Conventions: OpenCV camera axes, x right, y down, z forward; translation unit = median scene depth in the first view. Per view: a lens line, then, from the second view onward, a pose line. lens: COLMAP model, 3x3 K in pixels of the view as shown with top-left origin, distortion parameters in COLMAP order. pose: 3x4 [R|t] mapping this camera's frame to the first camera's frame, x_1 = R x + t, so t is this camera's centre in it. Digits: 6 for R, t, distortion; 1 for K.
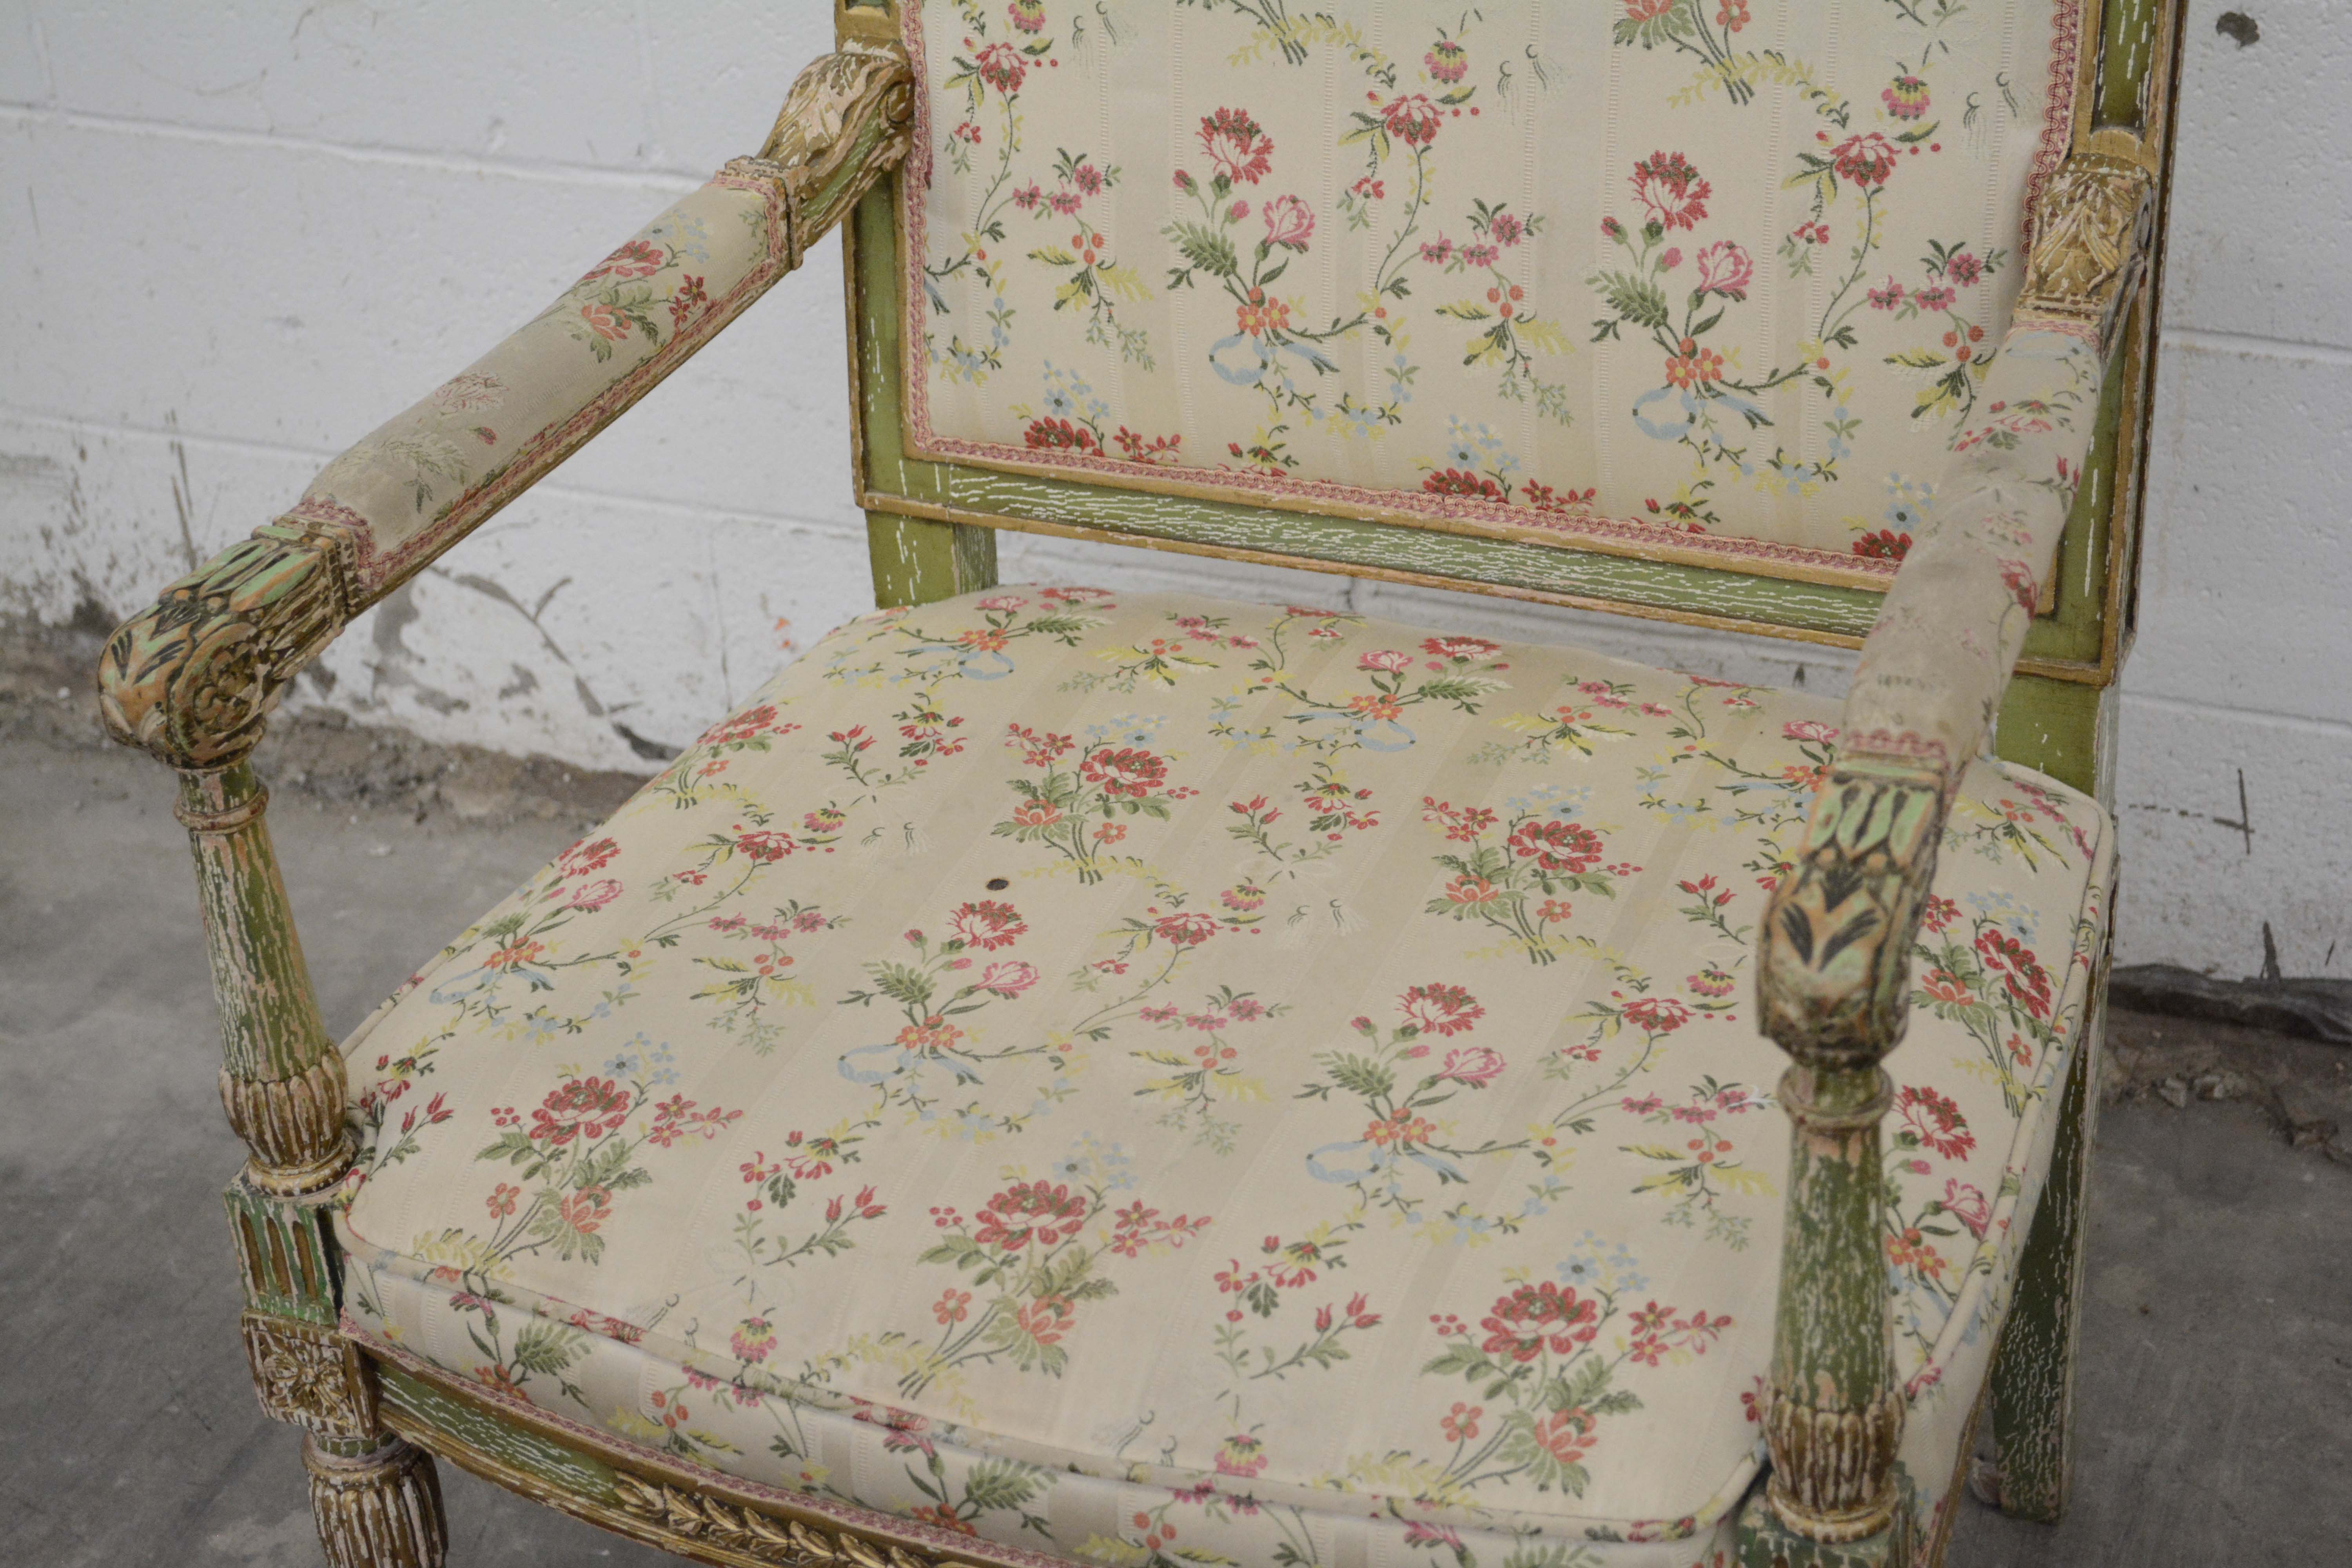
lens RADIAL K [[4147.4, 0, 1167.2], [0, 4147.4, 762.7], [0, 0, 1]] dist [0.005153, 0.054504]
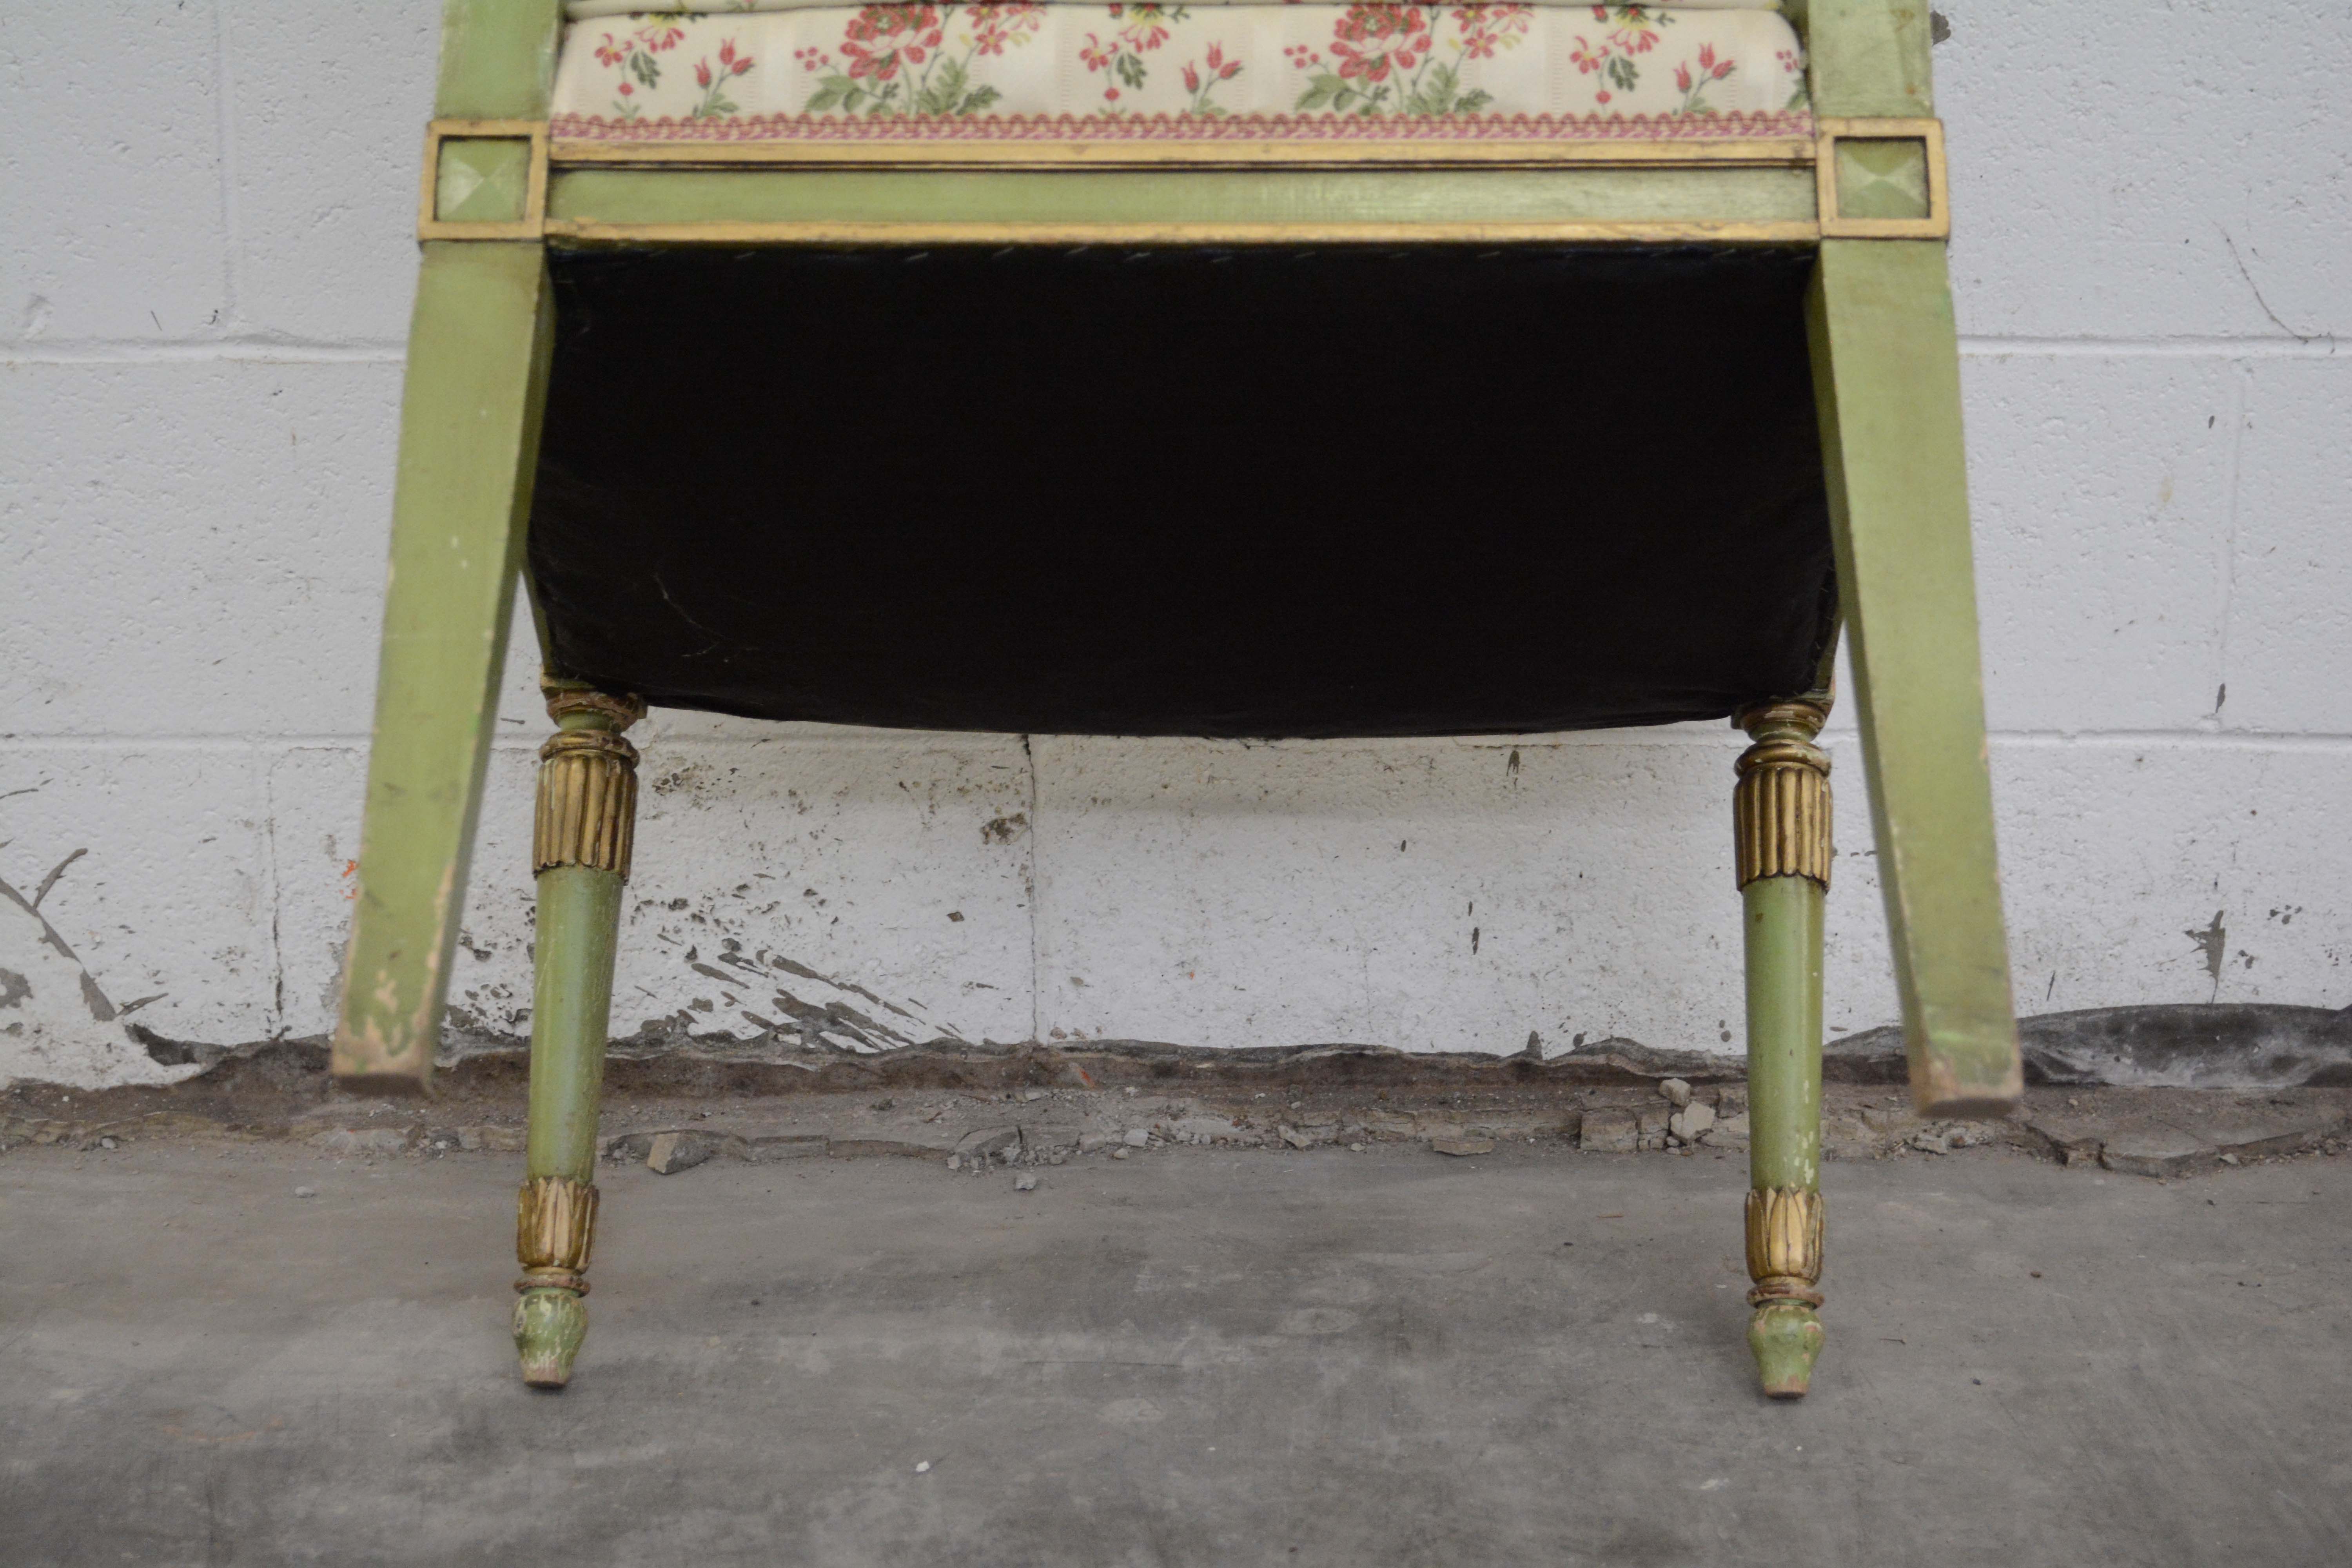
lens RADIAL K [[3873.9, 0, 1169.7], [0, 3873.9, 769.1], [0, 0, 1]] dist [0.001548, 0.014379]
pose [[0.933369, -0.026002, 0.357976, -0.366205], [0.133633, 0.950841, -0.279364, 0.328553], [-0.333114, 0.308587, 0.890960, 0.303009]]
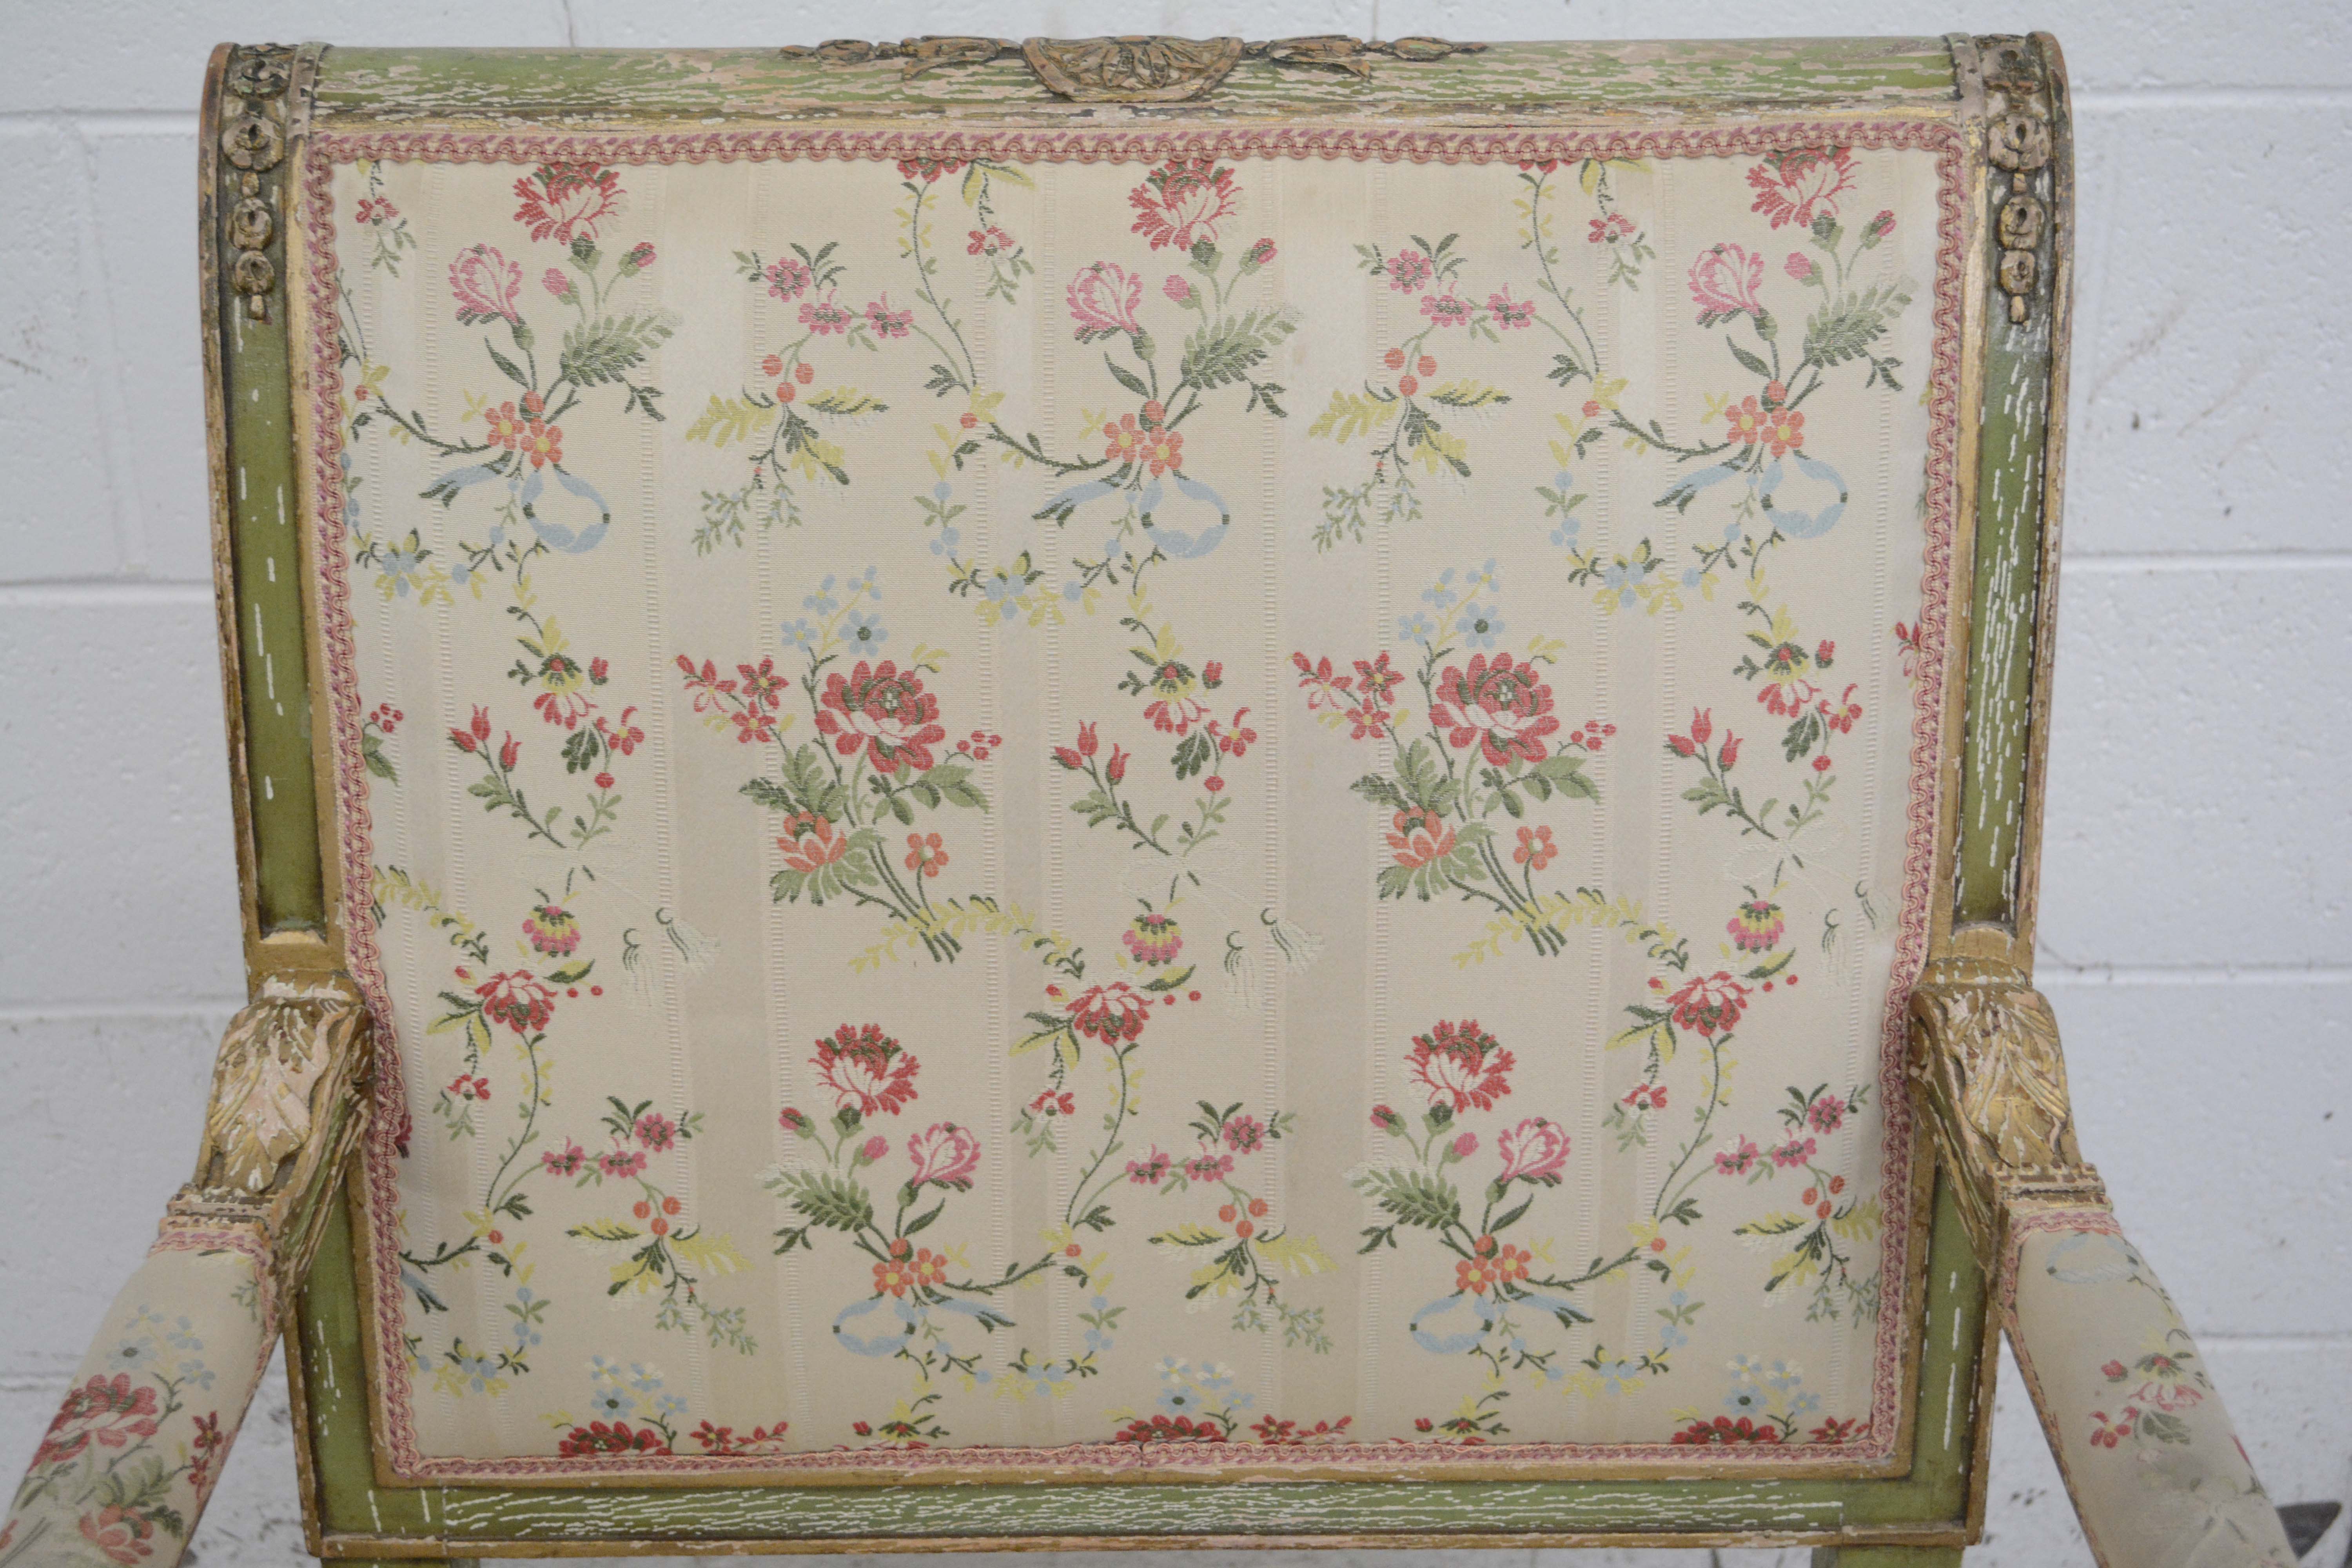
lens RADIAL K [[3499.5, 0, 1165.9], [0, 3499.5, 768.9], [0, 0, 1]] dist [-0.009440, -0.038438]
pose [[0.918837, -0.134567, 0.370985, -0.175728], [0.157295, 0.987048, -0.031548, -0.187569], [-0.361934, 0.087341, 0.928103, 0.409292]]
